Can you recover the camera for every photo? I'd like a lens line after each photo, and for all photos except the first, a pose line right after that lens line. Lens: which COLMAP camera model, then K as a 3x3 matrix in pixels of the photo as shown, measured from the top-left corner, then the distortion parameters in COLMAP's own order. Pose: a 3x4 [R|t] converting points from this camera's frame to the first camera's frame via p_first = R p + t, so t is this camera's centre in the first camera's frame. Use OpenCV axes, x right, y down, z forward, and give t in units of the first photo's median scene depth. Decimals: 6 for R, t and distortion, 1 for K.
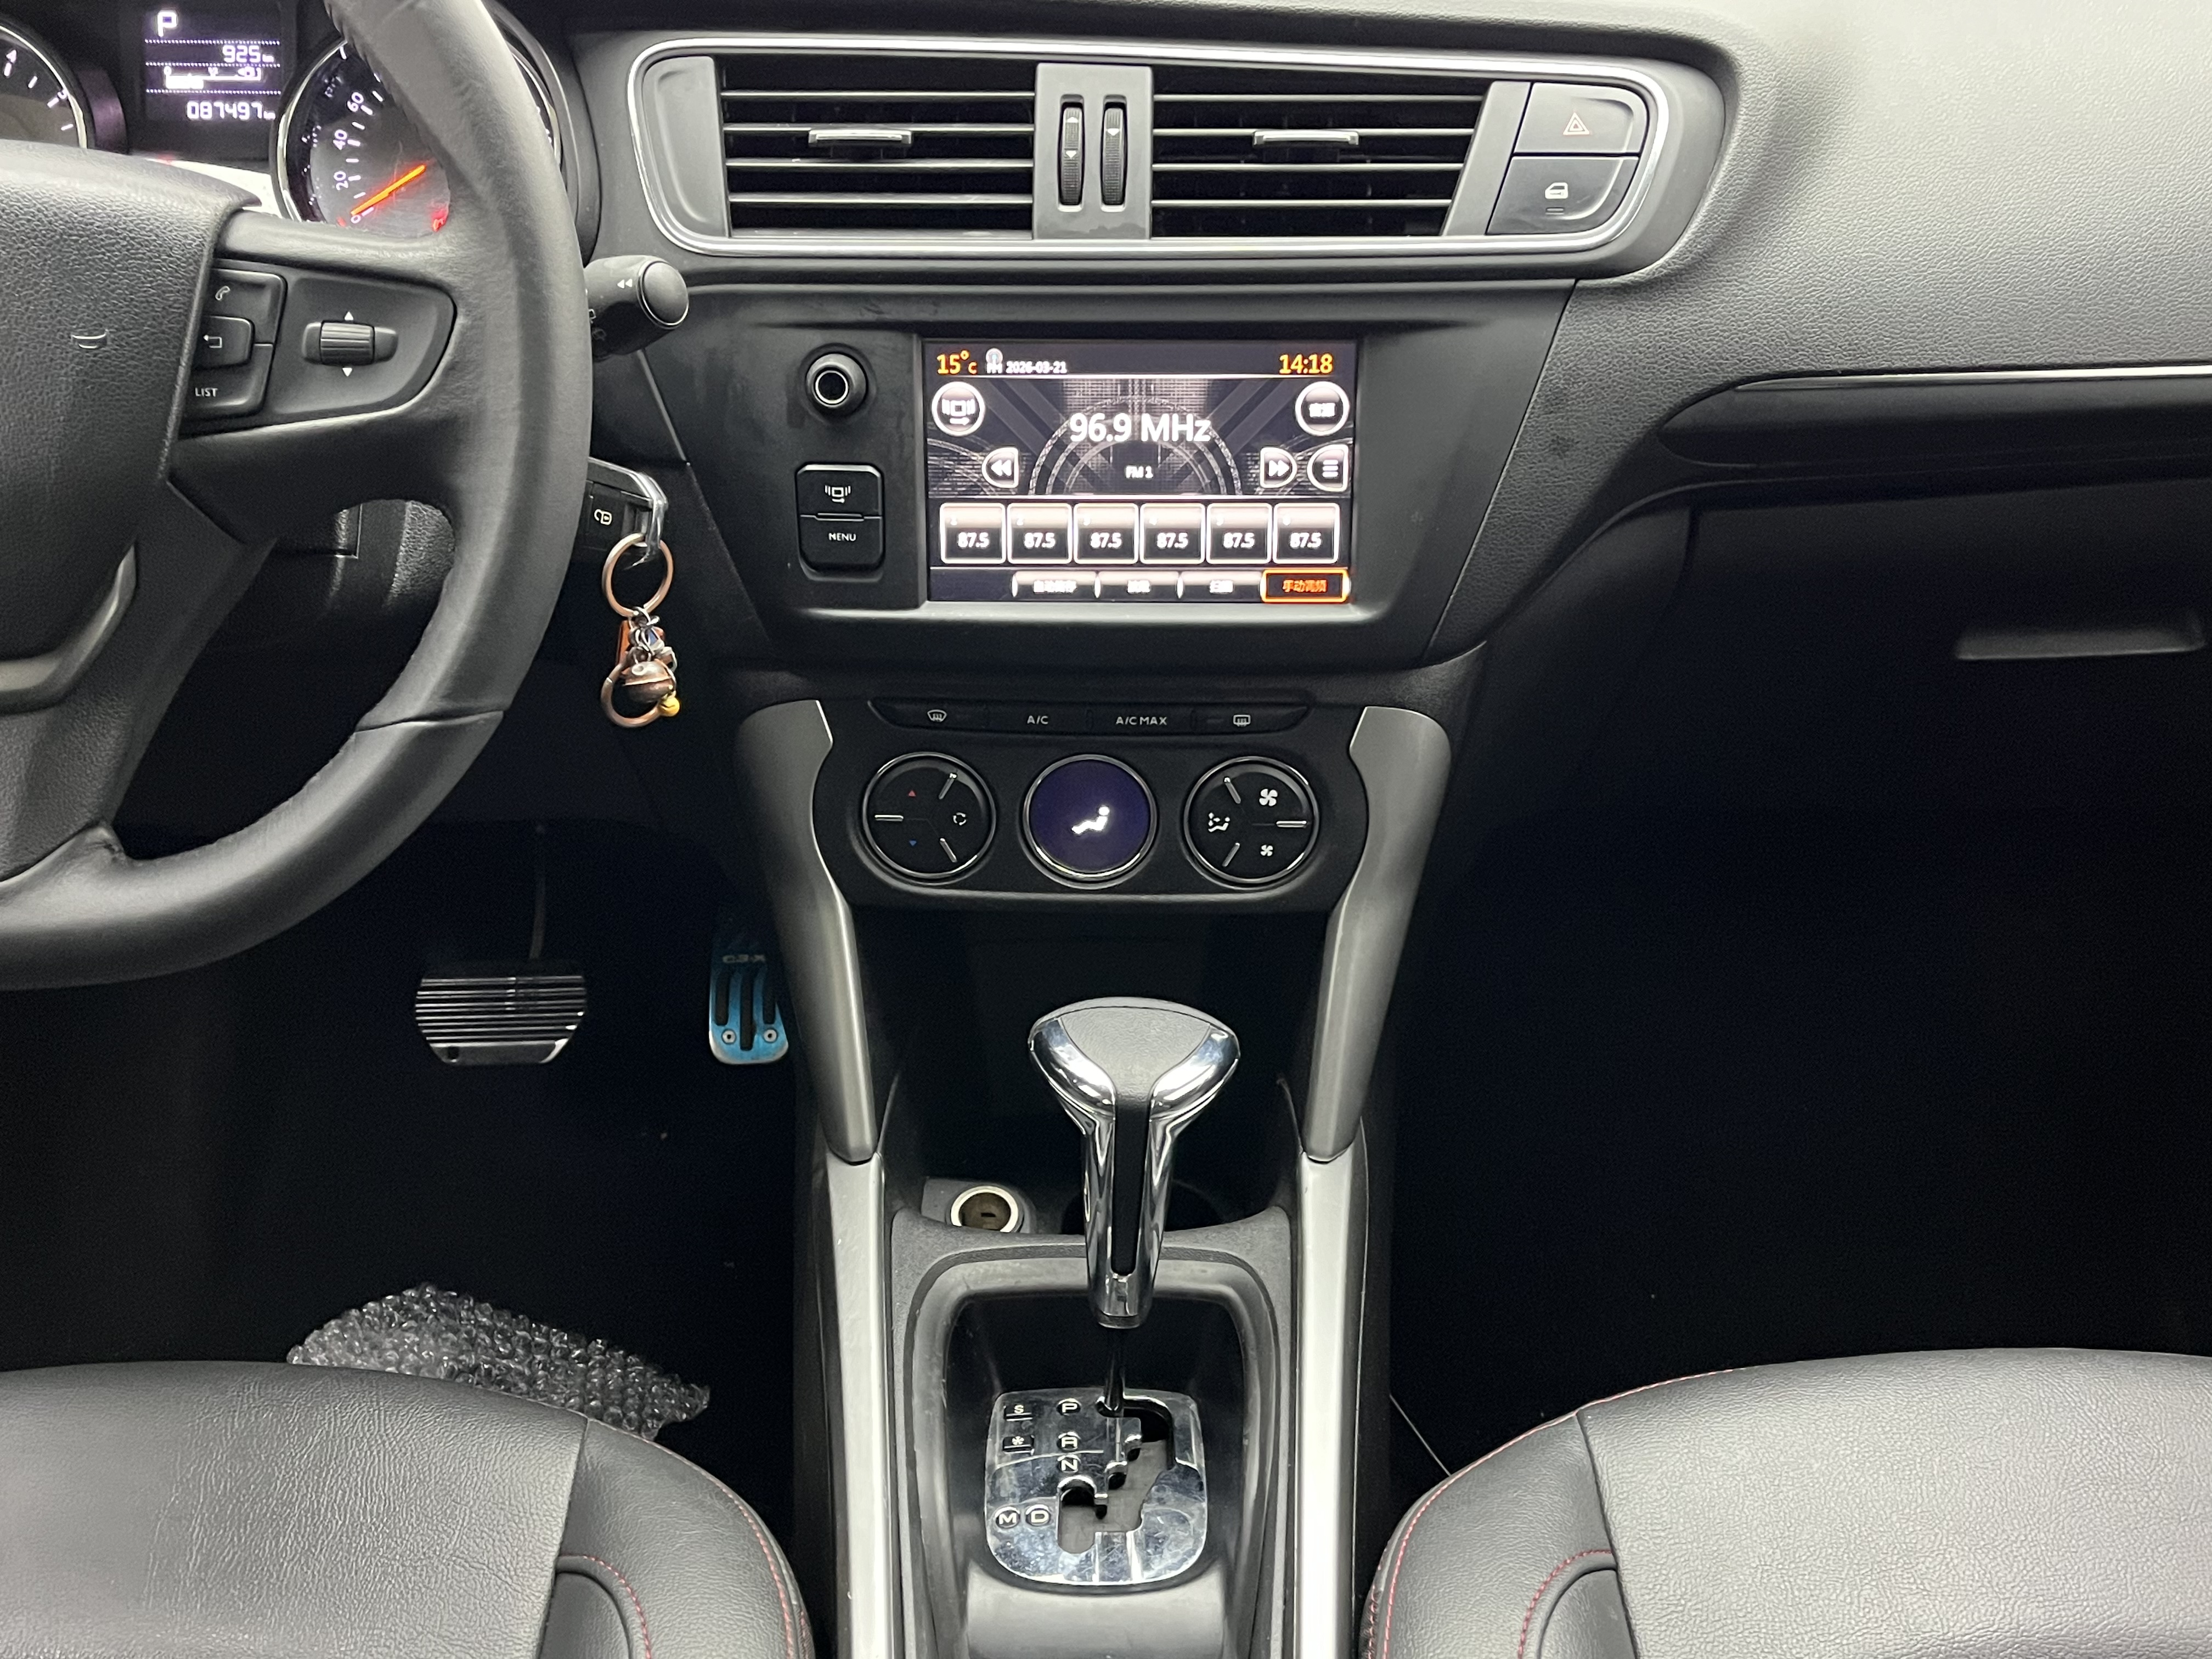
lens RADIAL K [[2206.0, 0, 1109.0], [0, 2206.0, 859.1], [0, 0, 1]] dist [0.019772, 0.000000]
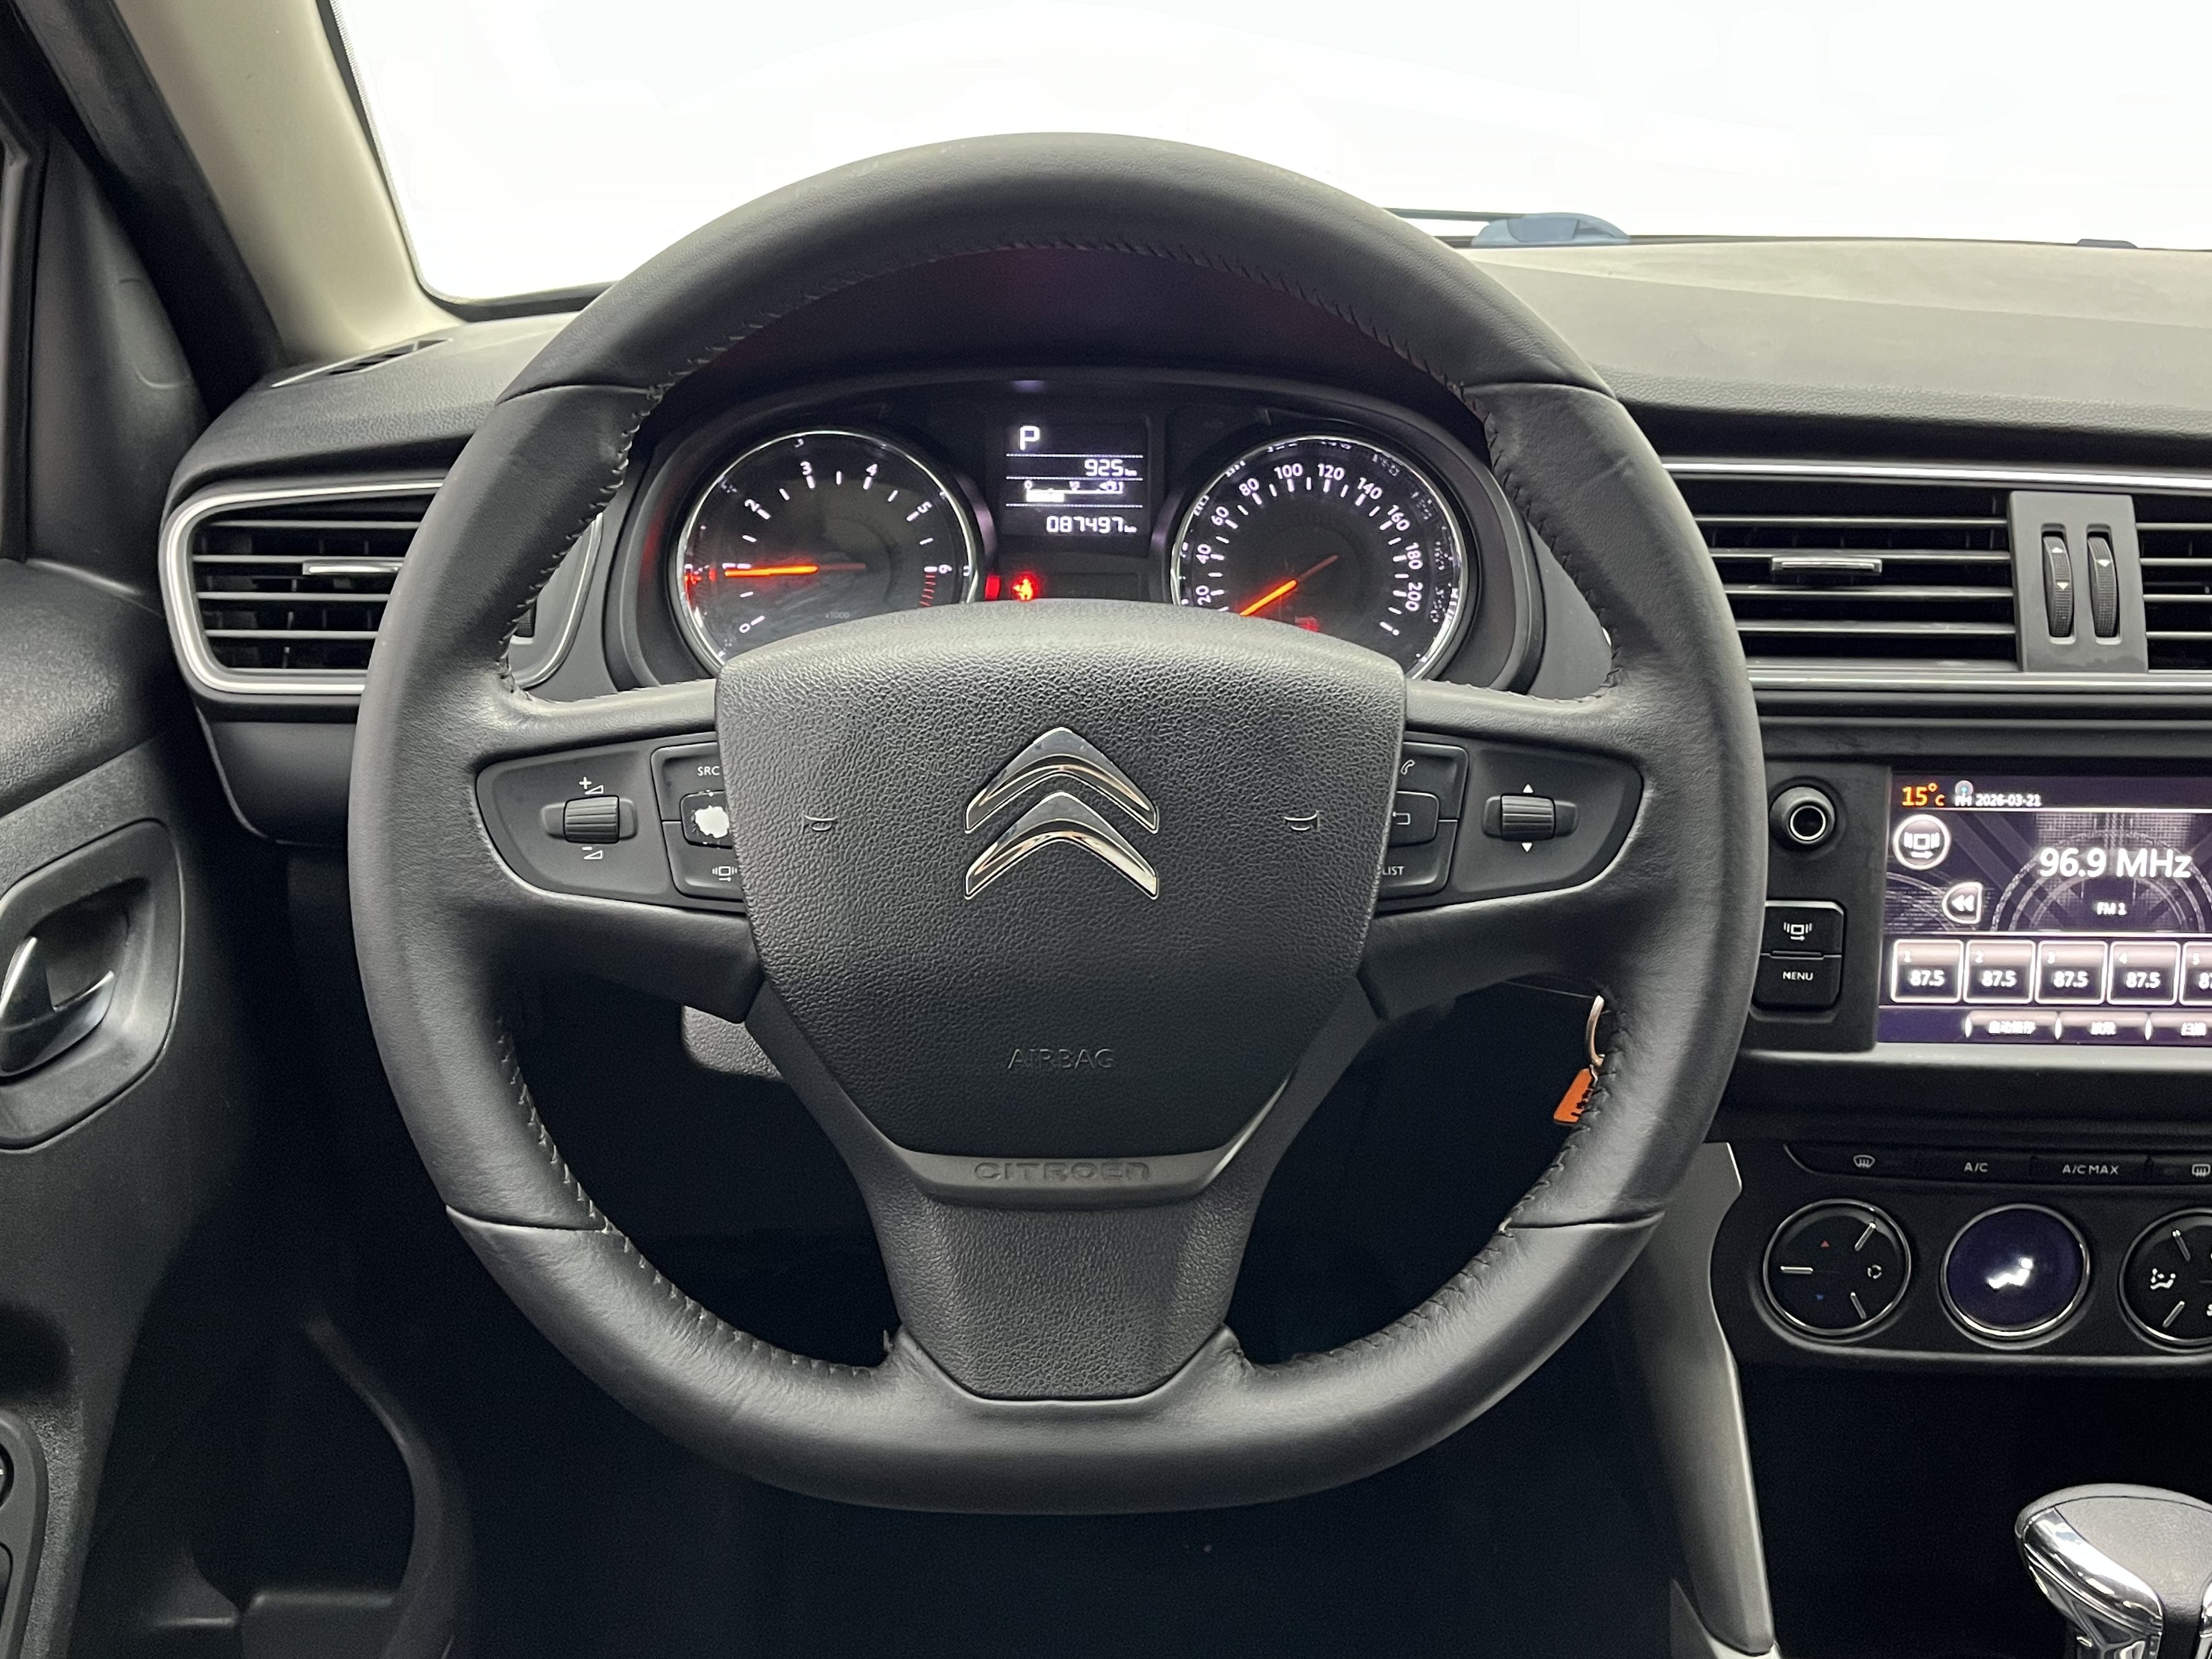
lens RADIAL K [[2278.3, 0, 1102.6], [0, 2278.3, 840.8], [0, 0, 1]] dist [0.031631, 0.000000]
pose [[0.999984, 0.005073, -0.002536, -0.411202], [-0.005355, 0.991761, -0.127990, -0.076732], [0.001866, 0.128002, 0.991772, 0.029412]]
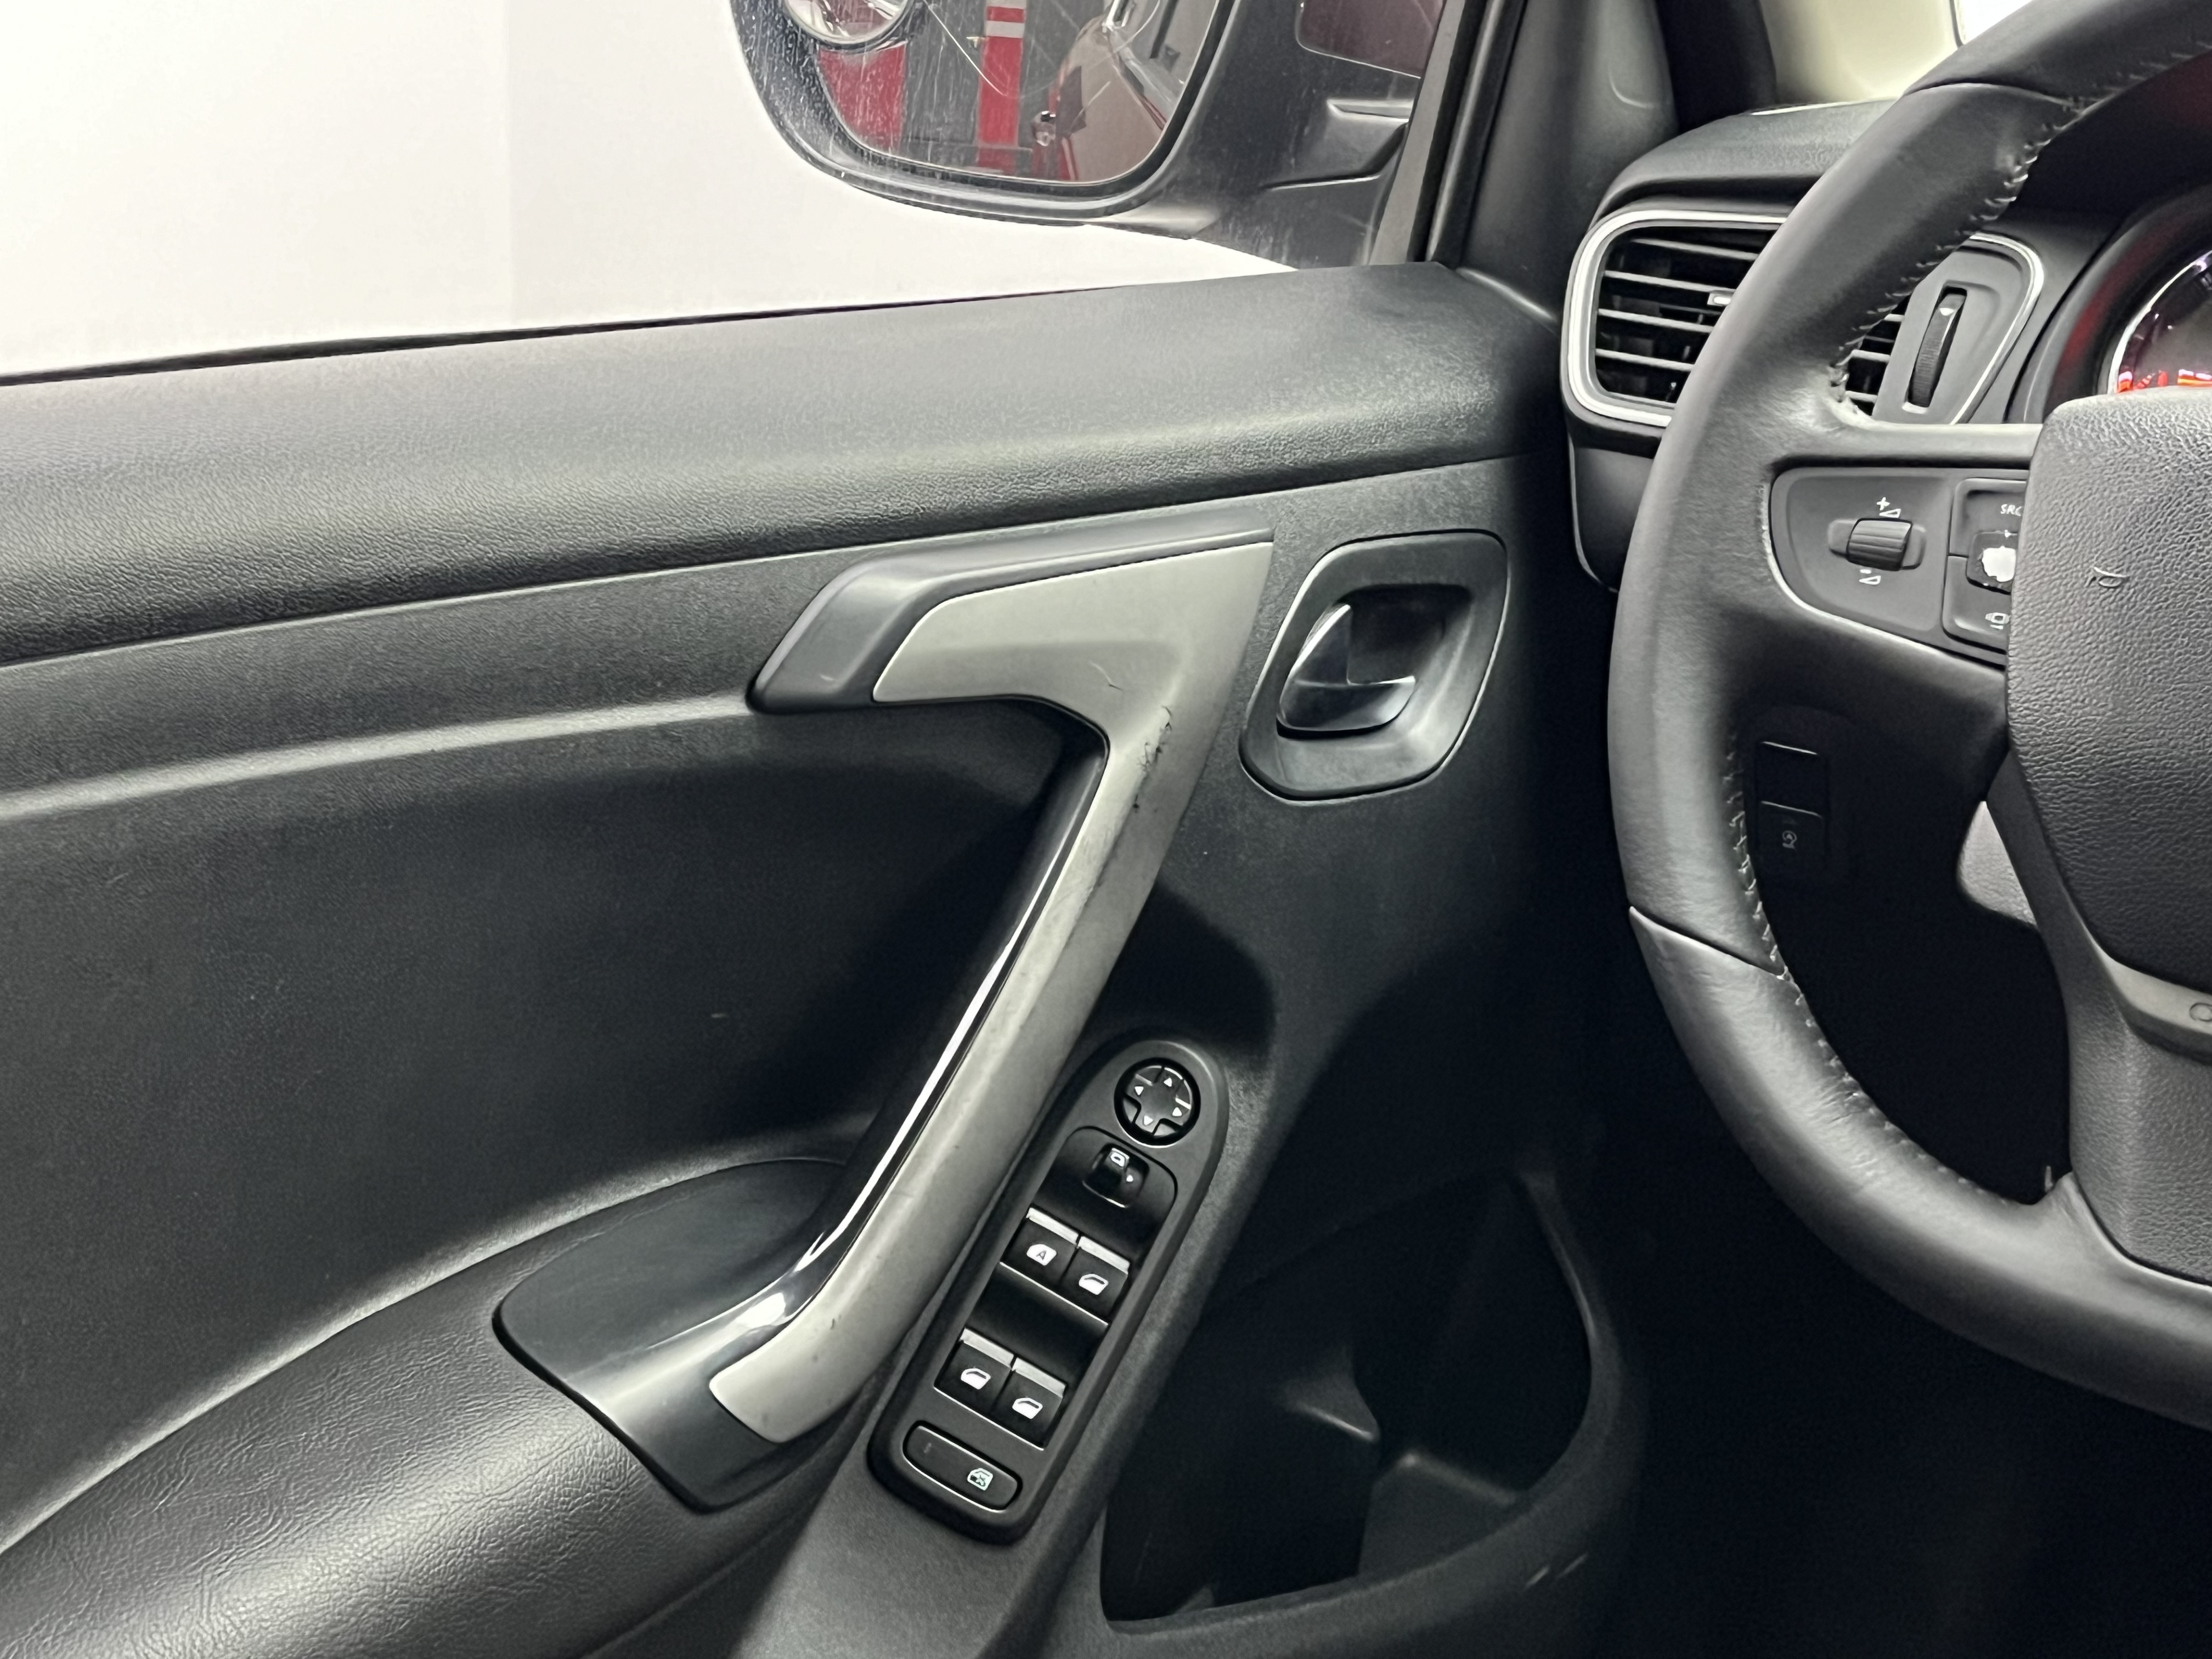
lens RADIAL K [[3217.7, 0, 1046.7], [0, 3217.7, 863.3], [0, 0, 1]] dist [0.016048, 0.000000]
pose [[0.811946, 0.235613, -0.534069, -0.236068], [-0.314155, 0.947499, -0.059607, 0.054500], [0.491985, 0.216178, 0.843337, -0.164412]]
